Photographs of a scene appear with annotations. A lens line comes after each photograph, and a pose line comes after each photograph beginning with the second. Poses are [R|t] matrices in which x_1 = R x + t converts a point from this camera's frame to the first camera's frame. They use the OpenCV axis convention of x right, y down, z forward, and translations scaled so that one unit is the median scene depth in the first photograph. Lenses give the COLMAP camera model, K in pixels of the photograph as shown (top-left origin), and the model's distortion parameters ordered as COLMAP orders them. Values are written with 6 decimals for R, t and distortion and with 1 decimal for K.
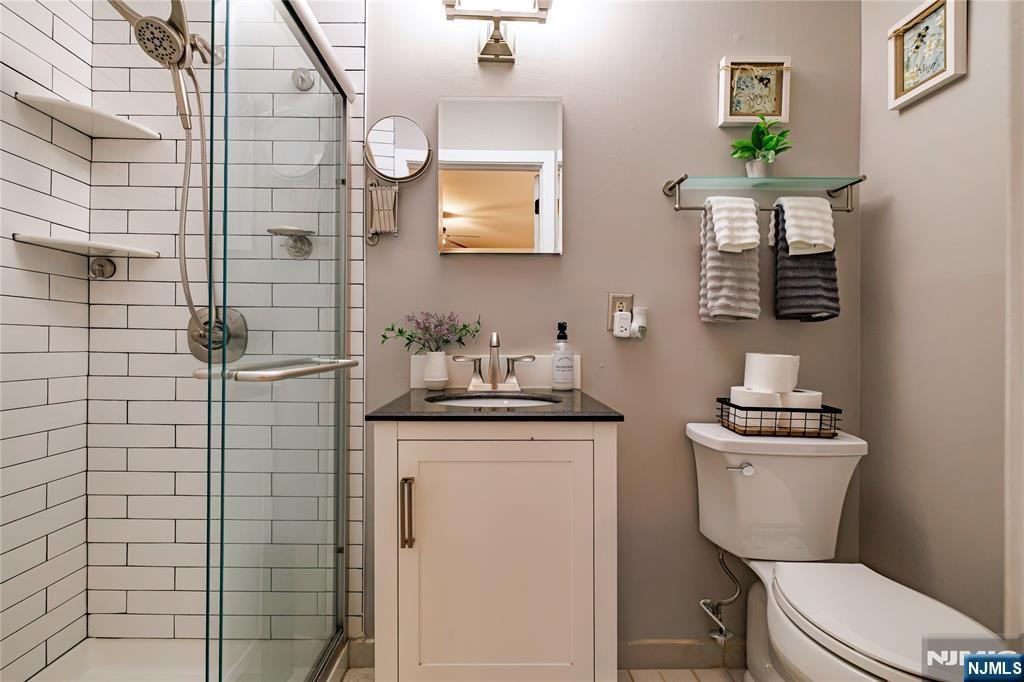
lens RADIAL K [[444.0, 0, 490.8], [0, 444.0, 337.5], [0, 0, 1]] dist [-0.000878, 0.000195]
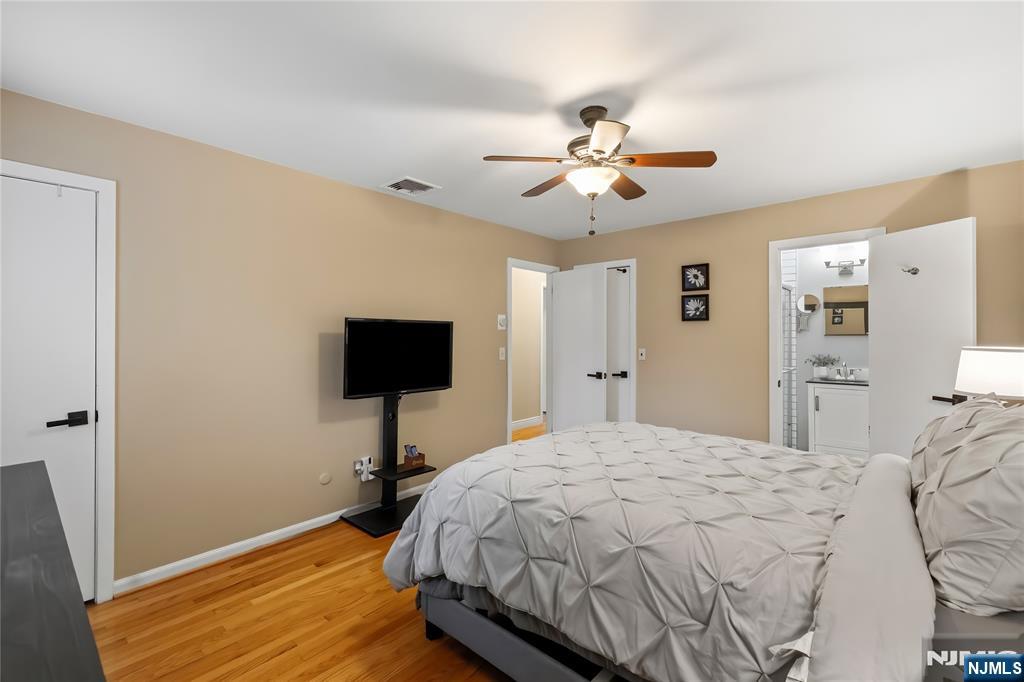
lens RADIAL K [[444.0, 0, 516.2], [0, 444.0, 334.7], [0, 0, 1]] dist [-0.000878, 0.000195]
pose [[0.759841, -0.009172, -0.650045, 0.285509], [0.010707, 0.999941, -0.001593, -0.220335], [0.650021, -0.005750, 0.759894, -2.944849]]
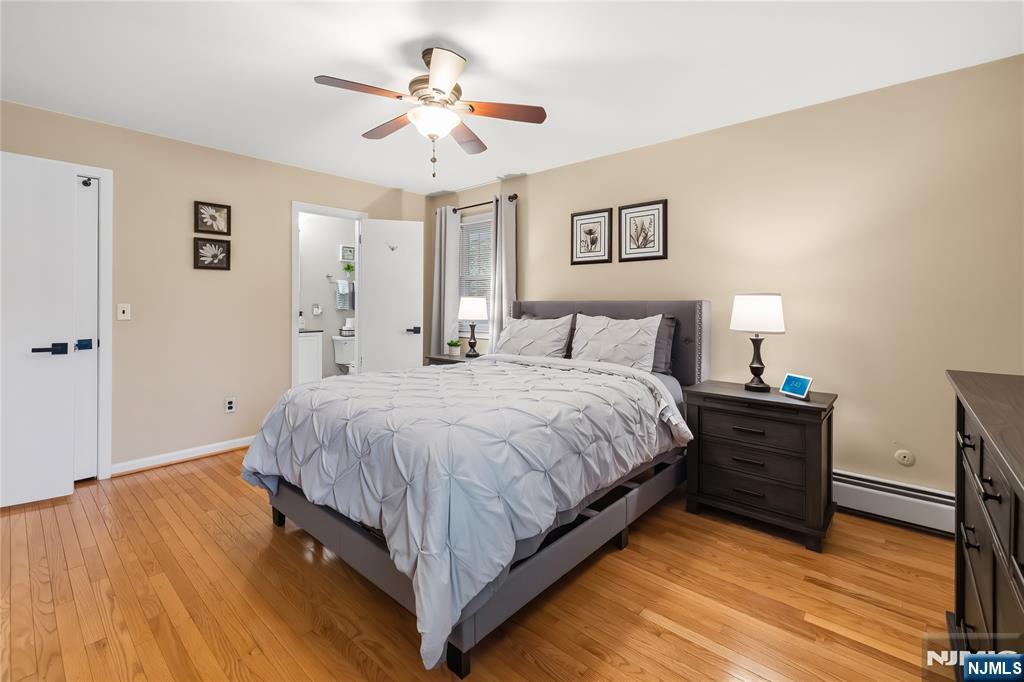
lens RADIAL K [[444.0, 0, 502.0], [0, 444.0, 304.5], [0, 0, 1]] dist [-0.000878, 0.000195]
pose [[0.673056, -0.004373, 0.739579, -1.490451], [-0.005694, 0.999922, 0.011094, -0.144779], [-0.739570, -0.011678, 0.672978, -2.828806]]
